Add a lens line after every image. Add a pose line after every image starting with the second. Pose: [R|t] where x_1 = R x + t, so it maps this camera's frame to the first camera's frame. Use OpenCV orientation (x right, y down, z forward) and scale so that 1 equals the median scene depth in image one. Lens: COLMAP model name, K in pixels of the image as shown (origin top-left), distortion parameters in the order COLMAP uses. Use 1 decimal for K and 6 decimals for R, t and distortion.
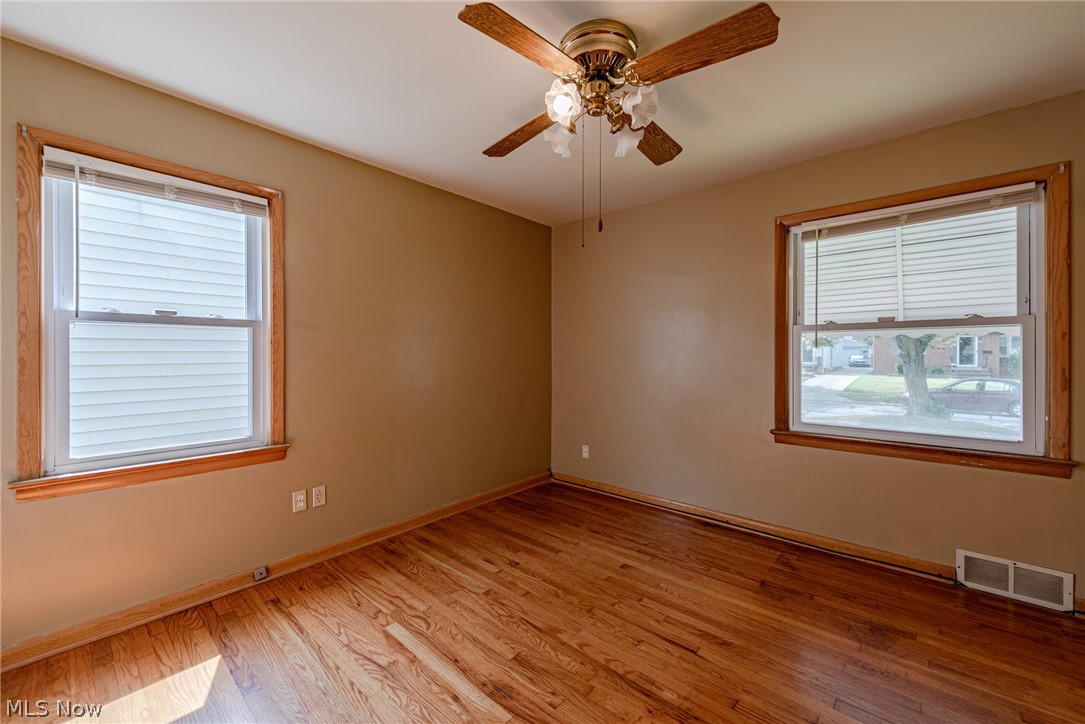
lens RADIAL K [[425.6, 0, 542.5], [0, 425.6, 362.0], [0, 0, 1]] dist [0.001370, -0.000267]
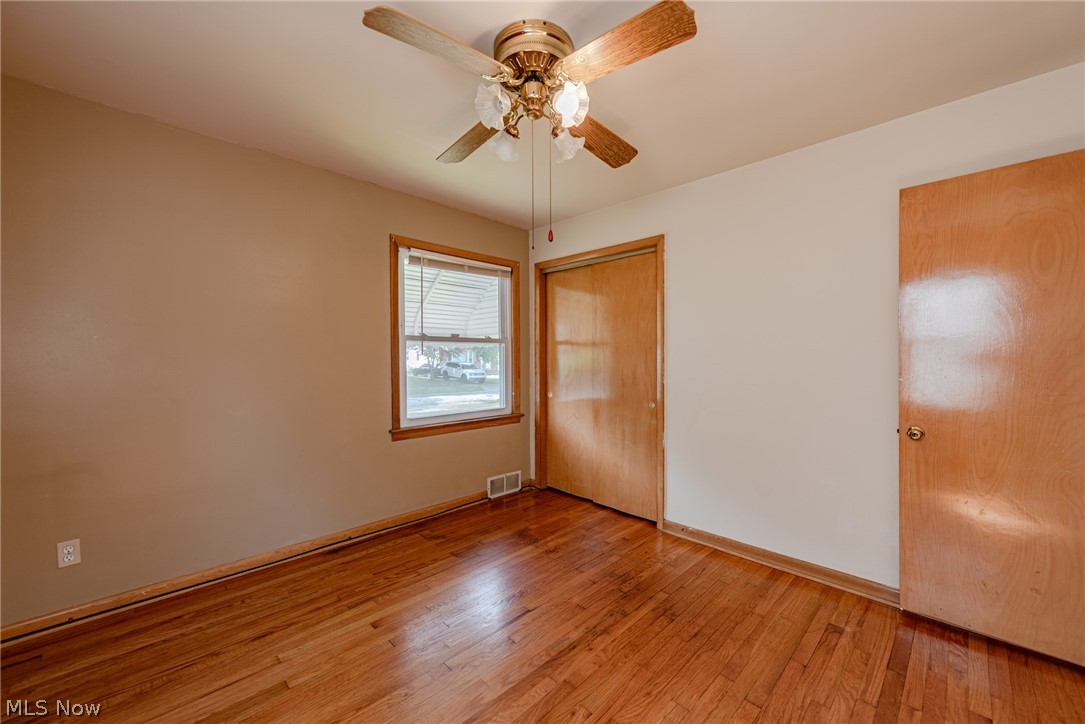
lens RADIAL K [[425.6, 0, 542.5], [0, 425.6, 362.0], [0, 0, 1]] dist [0.001370, -0.000267]
pose [[0.047849, -0.007340, 0.998828, -0.573917], [0.018918, 0.999800, 0.006441, -0.013876], [-0.998675, 0.018587, 0.047978, 0.620422]]
